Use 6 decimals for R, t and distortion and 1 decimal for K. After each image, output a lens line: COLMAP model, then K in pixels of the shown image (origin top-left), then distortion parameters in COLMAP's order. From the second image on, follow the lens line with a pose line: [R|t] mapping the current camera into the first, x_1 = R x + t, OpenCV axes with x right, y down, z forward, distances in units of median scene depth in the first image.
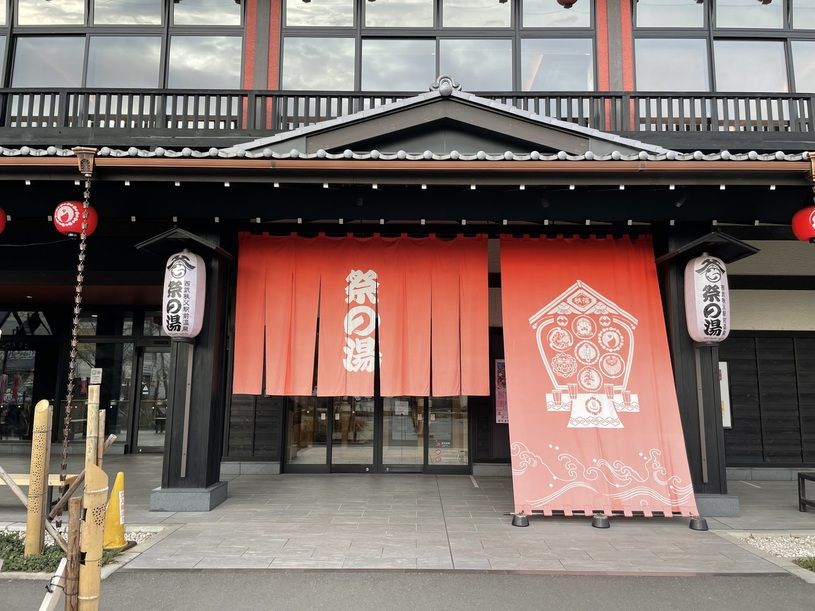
lens RADIAL K [[613.3, 0, 409.7], [0, 613.3, 300.1], [0, 0, 1]] dist [0.060849, -0.022149]
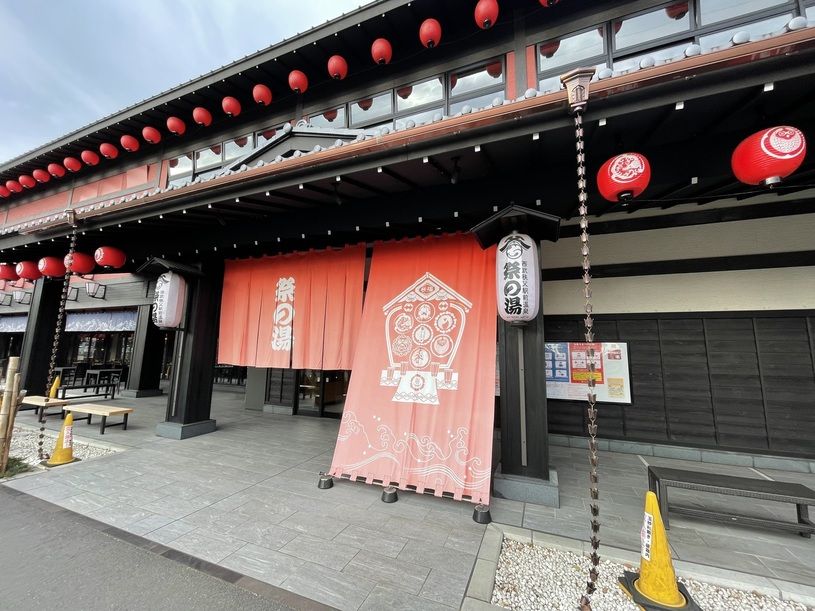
lens RADIAL K [[326.4, 0, 404.8], [0, 326.4, 307.3], [0, 0, 1]] dist [0.002505, 0.000839]
pose [[0.928238, -0.041114, -0.369708, 0.470965], [0.035664, 0.999131, -0.021567, 0.046566], [0.370274, 0.006834, 0.928897, 0.426610]]
